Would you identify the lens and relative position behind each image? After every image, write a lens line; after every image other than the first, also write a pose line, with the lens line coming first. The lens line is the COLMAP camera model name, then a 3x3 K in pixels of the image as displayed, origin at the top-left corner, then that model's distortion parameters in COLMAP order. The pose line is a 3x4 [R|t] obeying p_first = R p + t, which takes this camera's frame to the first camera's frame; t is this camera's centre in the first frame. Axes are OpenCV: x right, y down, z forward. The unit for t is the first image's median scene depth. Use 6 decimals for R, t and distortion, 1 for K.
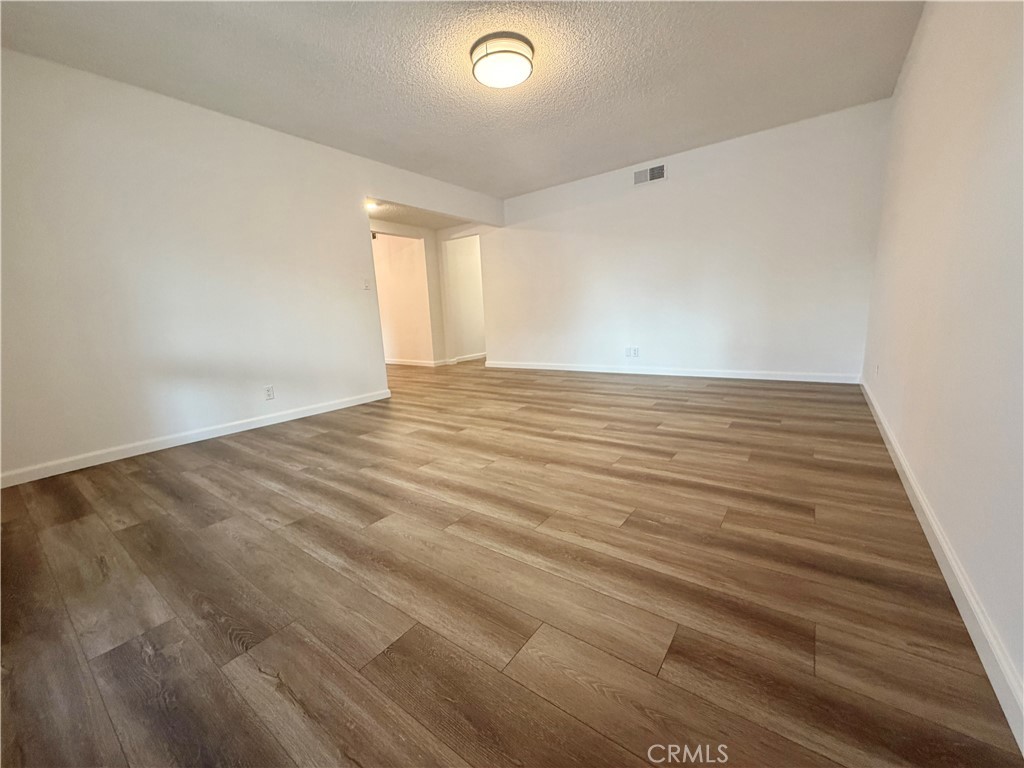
lens RADIAL K [[408.0, 0, 508.1], [0, 408.0, 385.5], [0, 0, 1]] dist [0.000421, 0.000288]
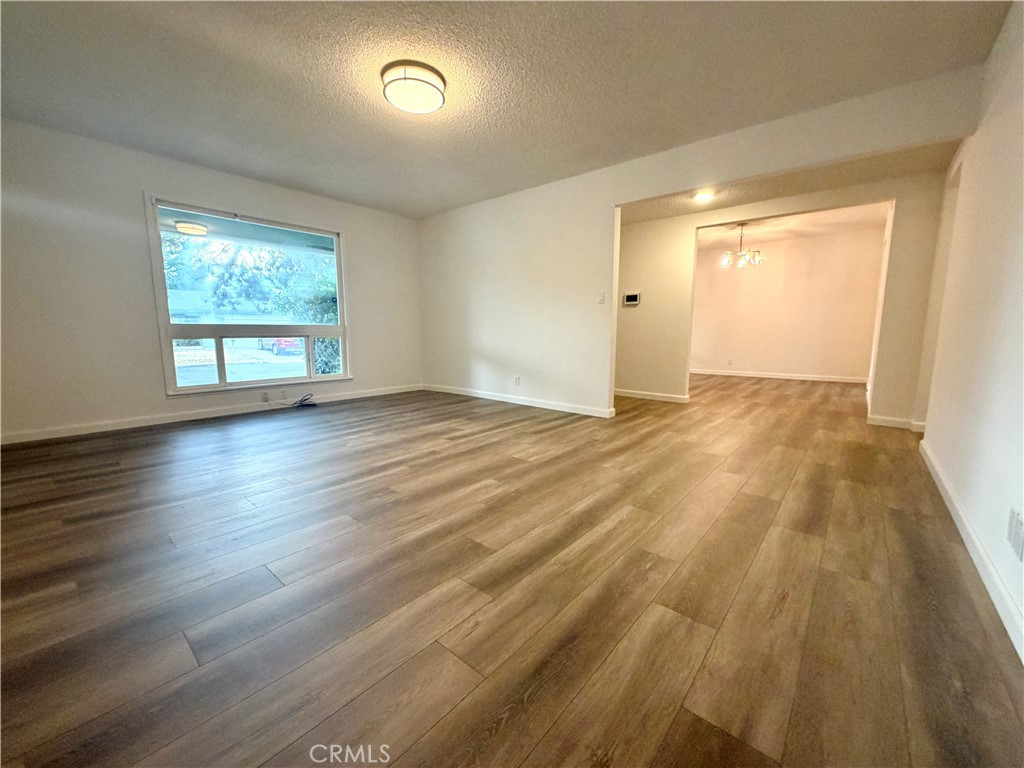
lens RADIAL K [[408.0, 0, 508.1], [0, 408.0, 385.5], [0, 0, 1]] dist [0.000421, 0.000288]
pose [[-0.066712, 0.185426, -0.980391, 0.851859], [-0.176439, 0.964903, 0.194503, -0.250667], [0.982048, 0.185955, -0.031654, 1.084135]]
